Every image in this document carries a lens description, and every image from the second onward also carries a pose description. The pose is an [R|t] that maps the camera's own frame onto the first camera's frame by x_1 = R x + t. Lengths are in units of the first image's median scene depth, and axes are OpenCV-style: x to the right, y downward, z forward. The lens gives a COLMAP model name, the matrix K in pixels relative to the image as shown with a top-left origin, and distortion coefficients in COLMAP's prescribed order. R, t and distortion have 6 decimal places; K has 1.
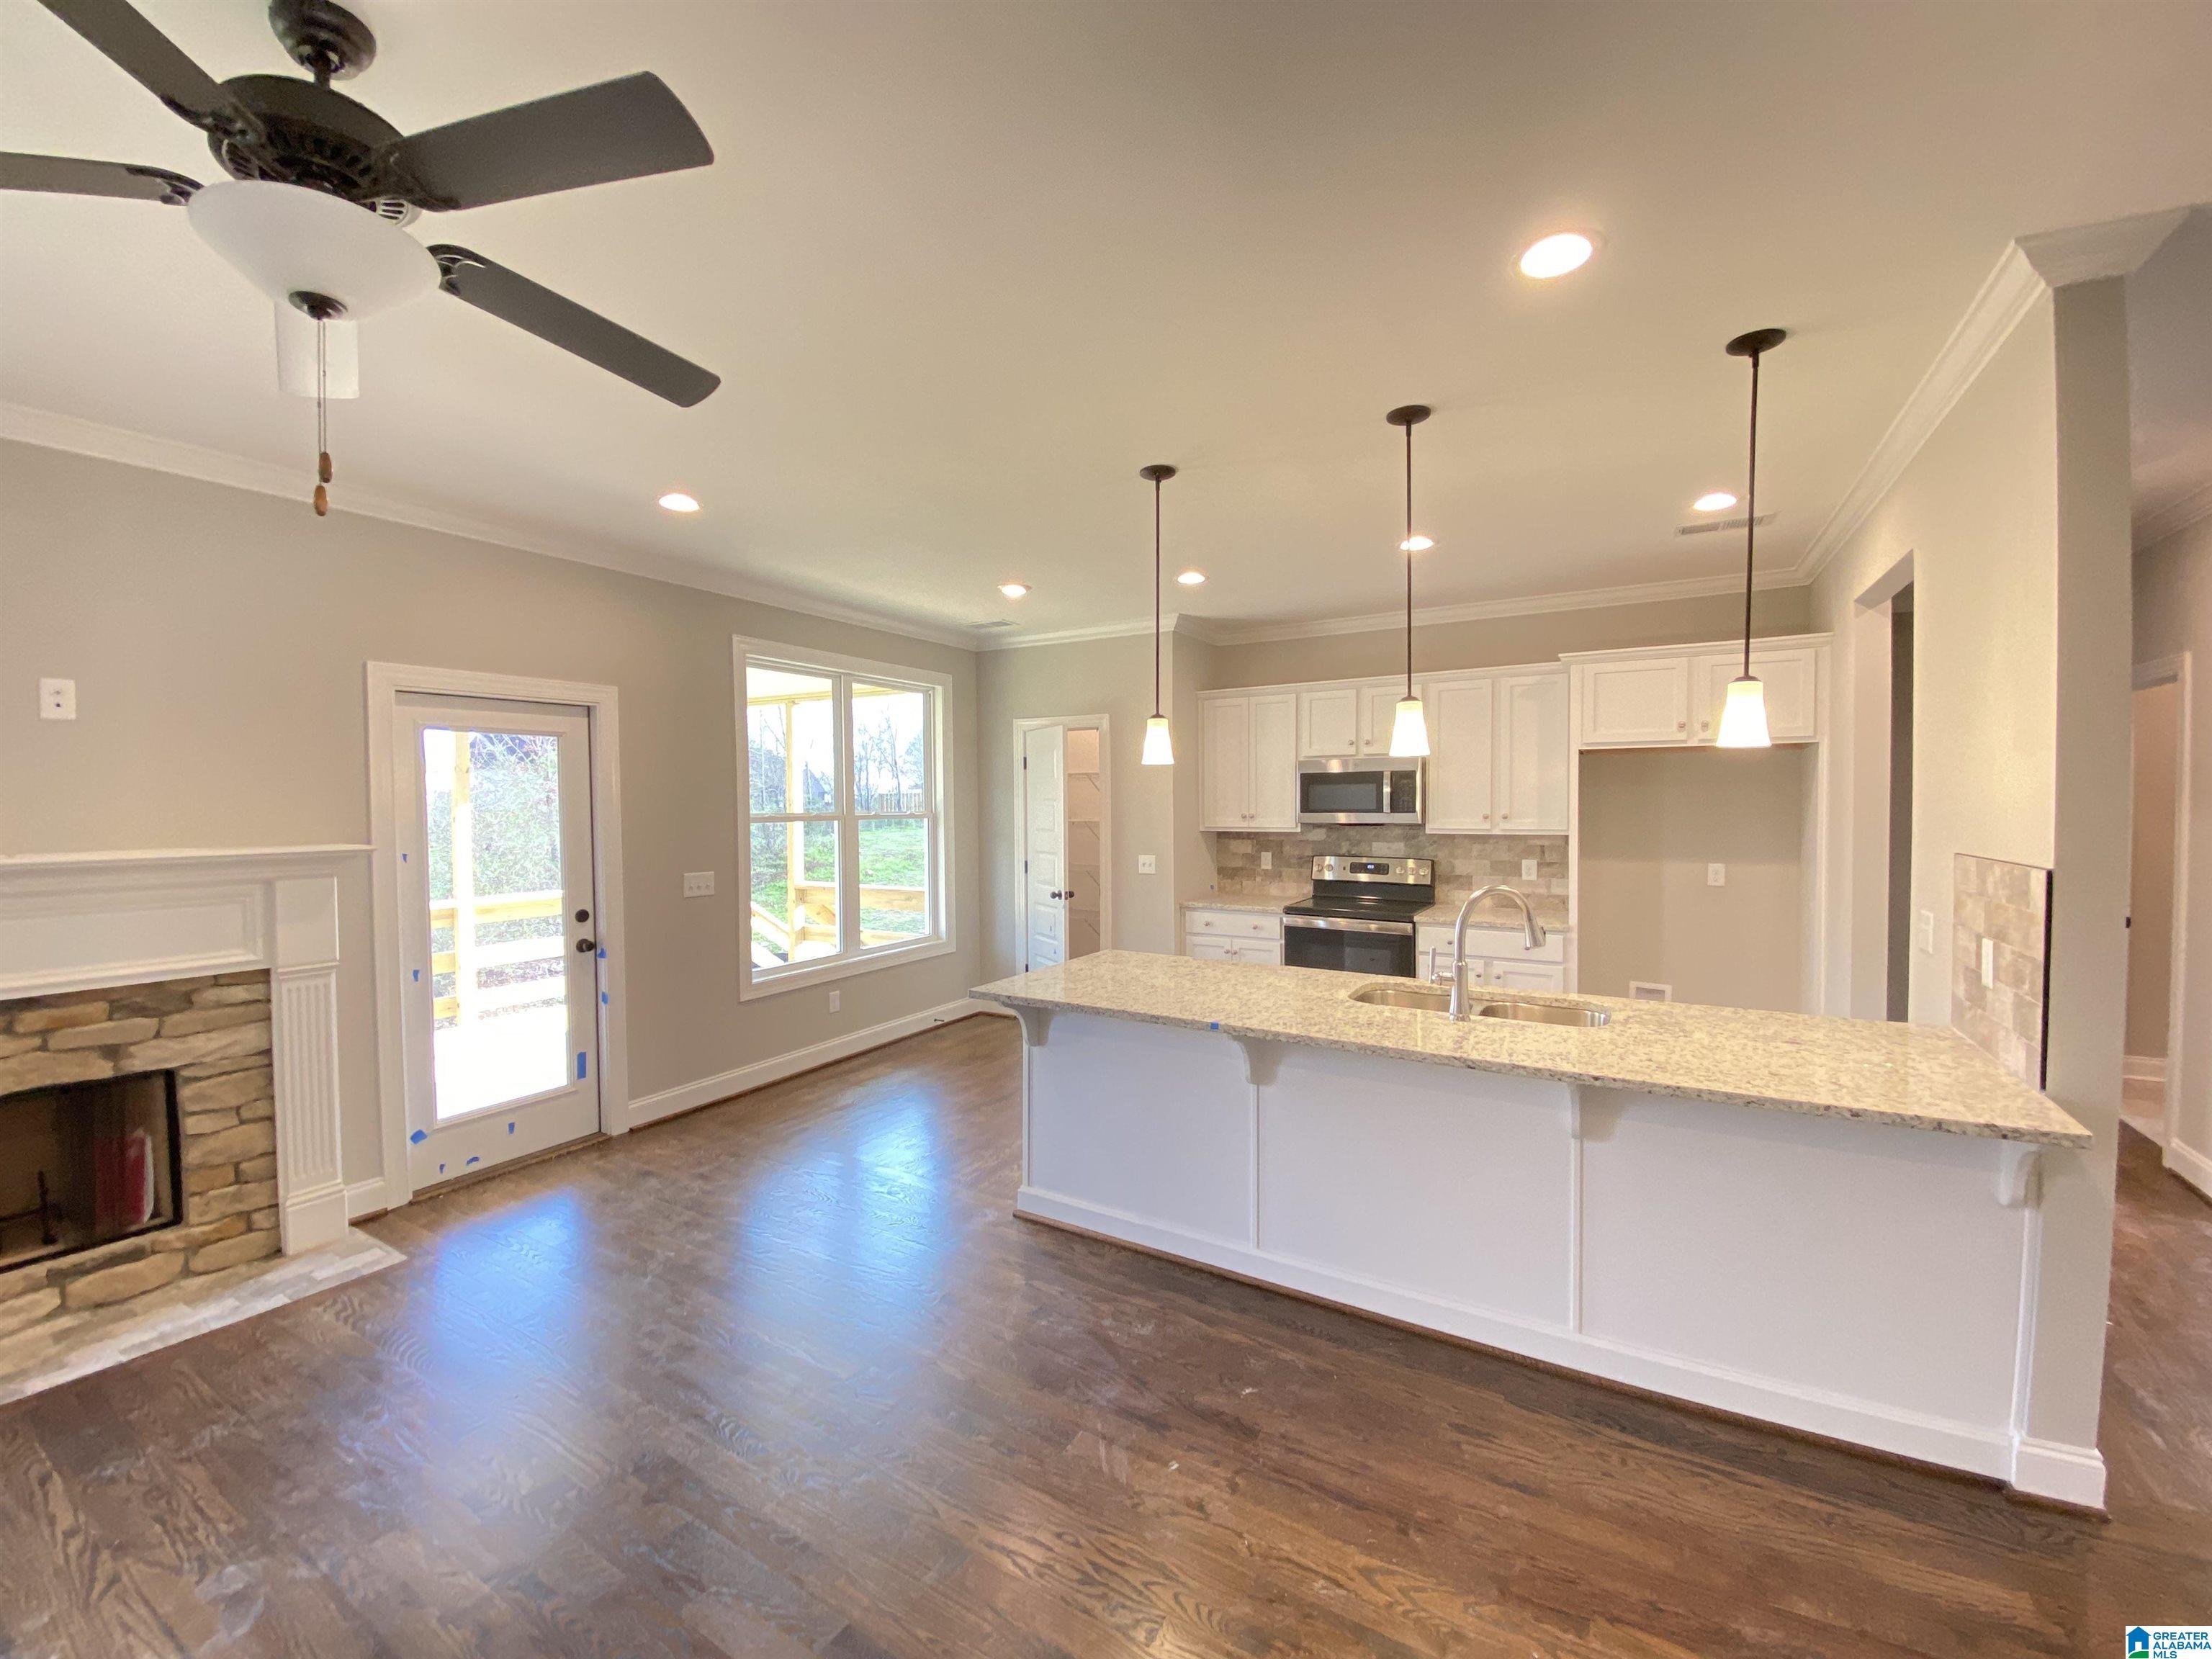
lens RADIAL K [[892.1, 0, 1097.2], [0, 892.1, 822.7], [0, 0, 1]] dist [0.020088, -0.019387]
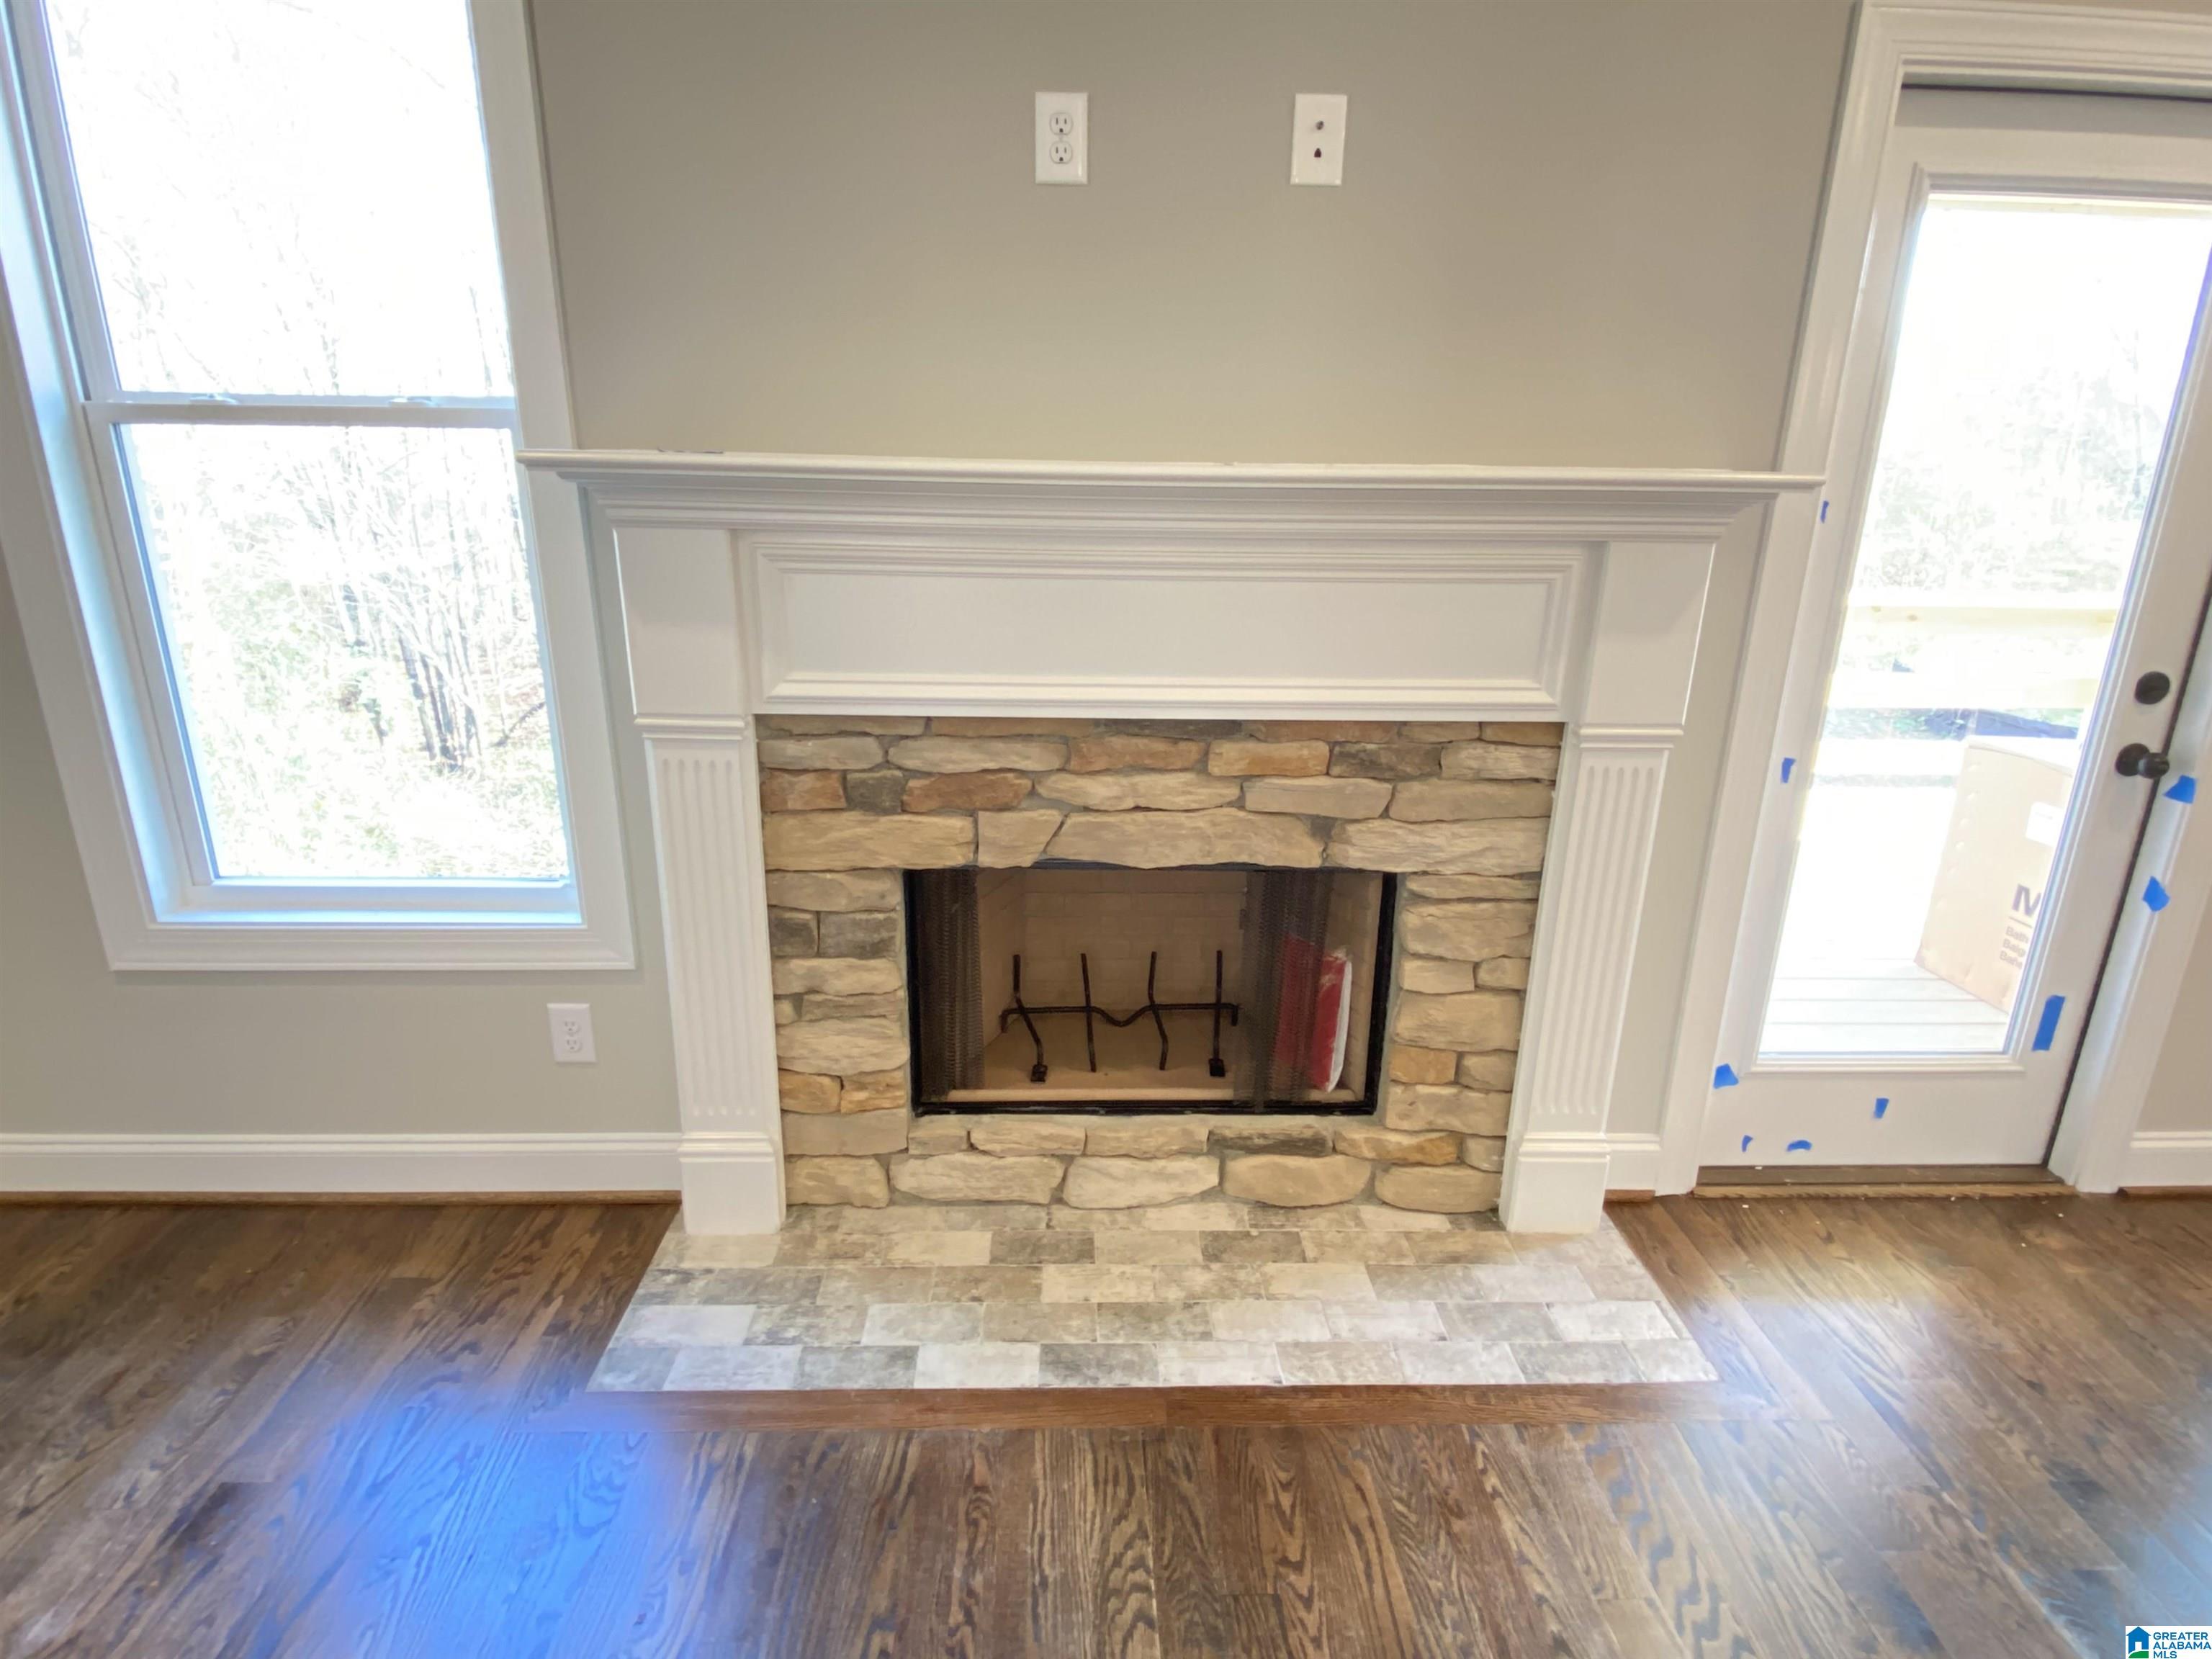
lens RADIAL K [[1159.0, 0, 1102.9], [0, 1159.0, 820.2], [0, 0, 1]] dist [0.028102, -0.016646]
pose [[0.537556, 0.270670, -0.798606, -0.370116], [-0.040229, 0.954235, 0.296338, 0.022809], [0.842268, -0.127171, 0.523844, 0.304380]]
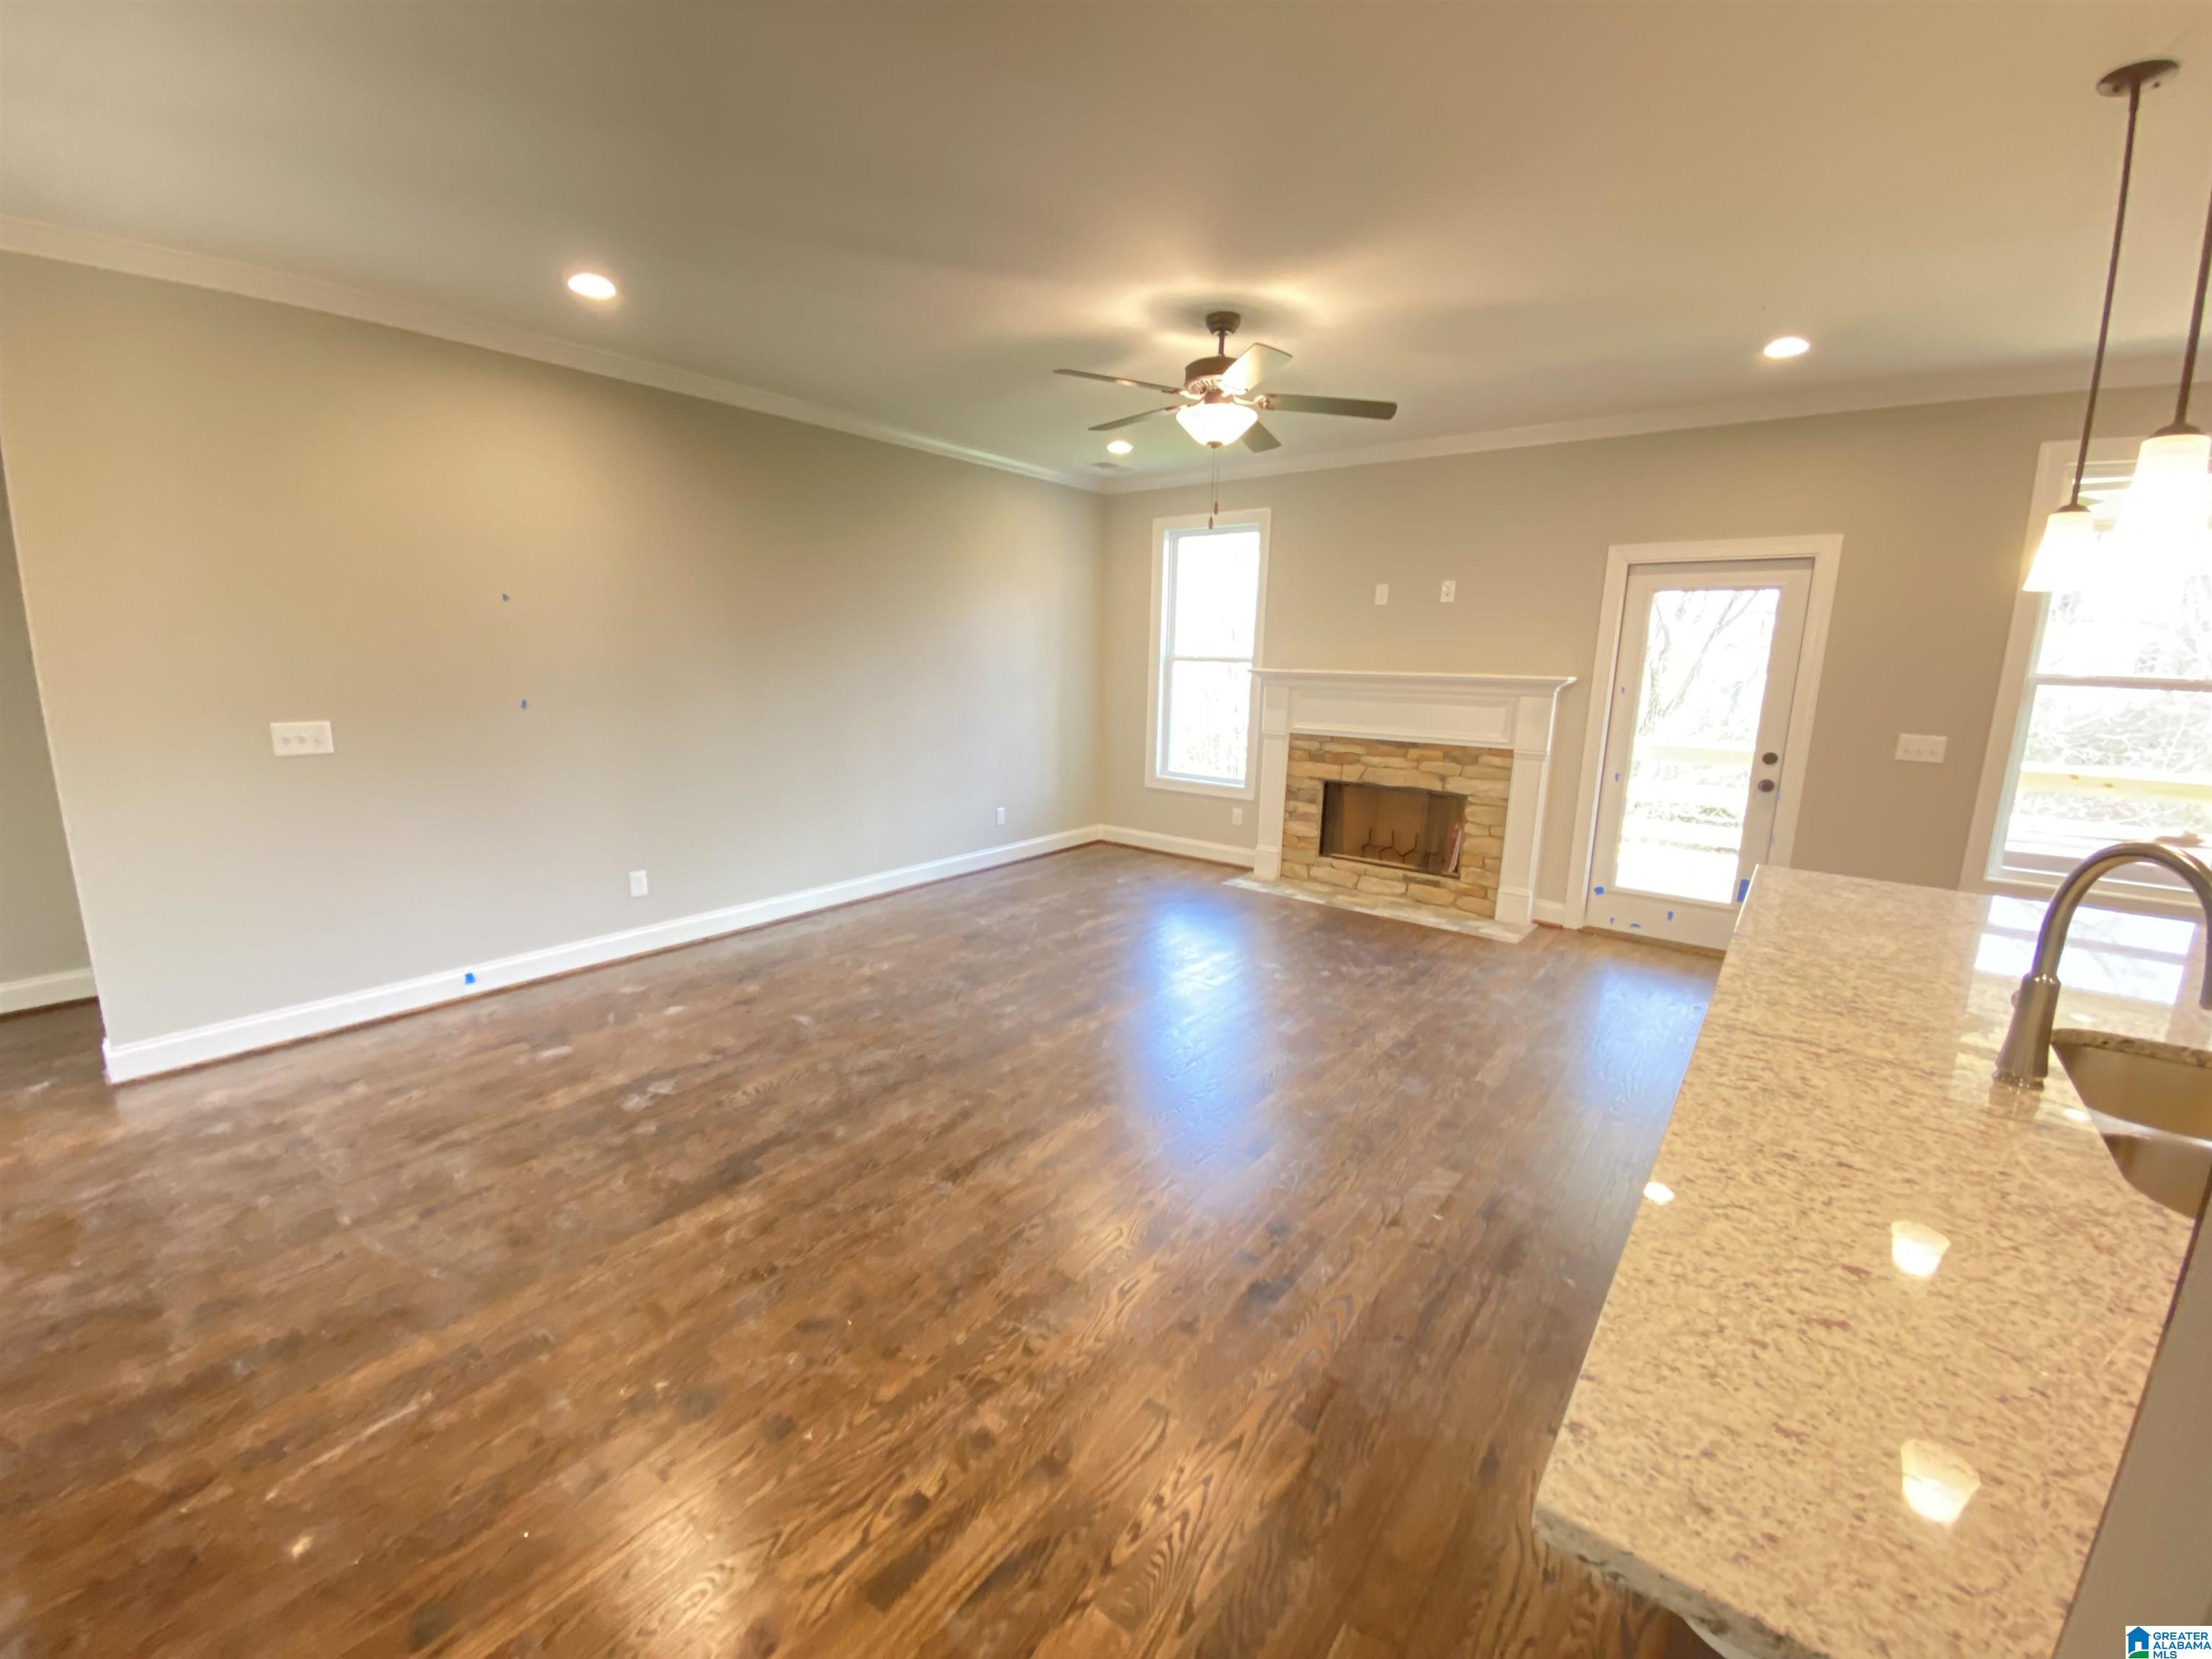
lens RADIAL K [[892.1, 0, 1093.3], [0, 892.1, 826.6], [0, 0, 1]] dist [0.020088, -0.019387]
pose [[-0.136496, 0.195714, -0.971115, 0.568548], [-0.040281, 0.978383, 0.202841, -0.001456], [0.989821, 0.066804, -0.125661, 0.314583]]
